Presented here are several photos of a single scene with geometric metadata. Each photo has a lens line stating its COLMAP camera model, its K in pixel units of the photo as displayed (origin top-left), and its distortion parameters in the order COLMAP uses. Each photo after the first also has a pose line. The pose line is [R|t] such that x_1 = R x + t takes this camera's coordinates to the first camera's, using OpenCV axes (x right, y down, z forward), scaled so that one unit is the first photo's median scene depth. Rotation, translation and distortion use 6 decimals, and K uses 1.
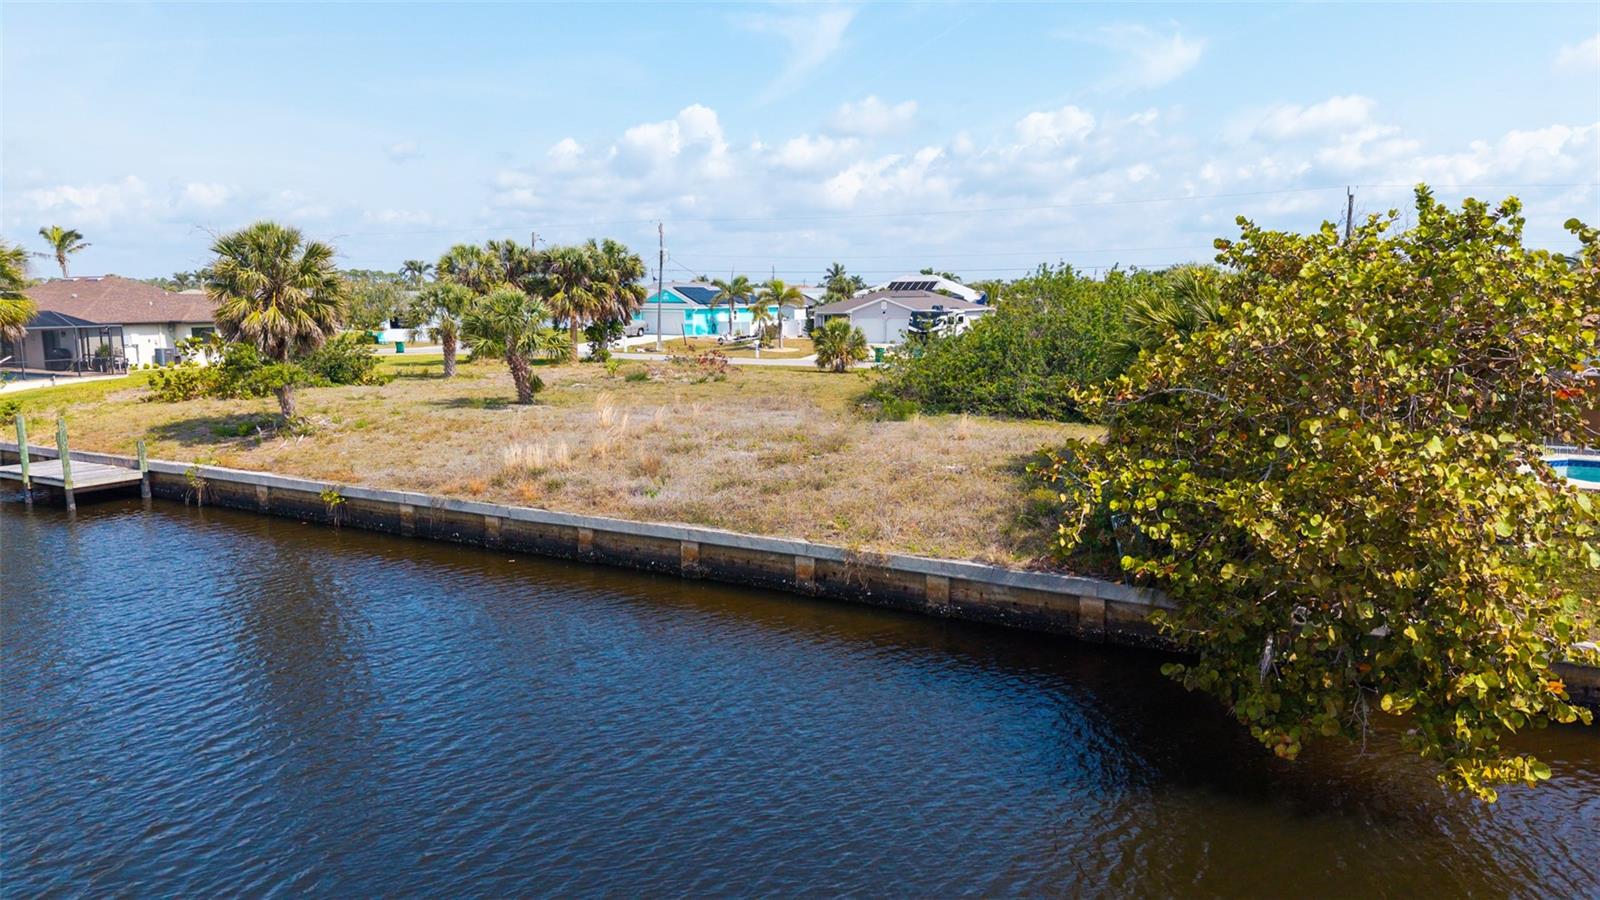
lens RADIAL K [[1069.1, 0, 800.0], [0, 1069.1, 450.0], [0, 0, 1]] dist [0.053406, -0.059853]
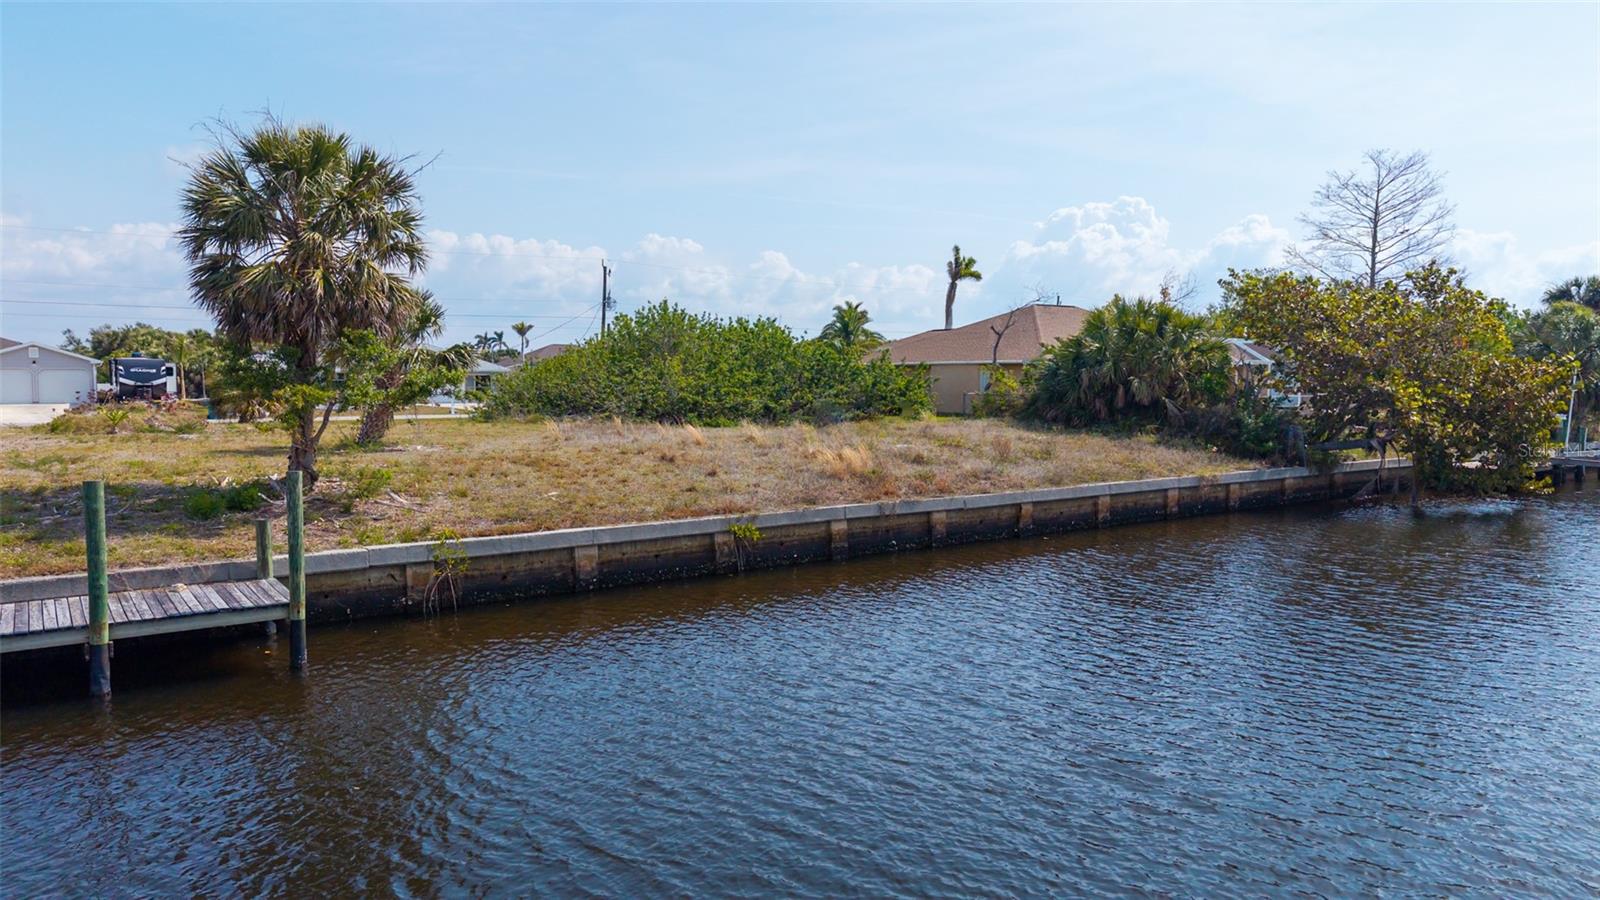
lens RADIAL K [[1069.1, 0, 800.0], [0, 1069.1, 450.0], [0, 0, 1]] dist [0.053406, -0.059853]
pose [[0.380917, -0.048420, 0.923341, -1.162286], [0.123583, 0.992334, 0.001055, -0.007323], [-0.916313, 0.113707, 0.383981, 0.730087]]
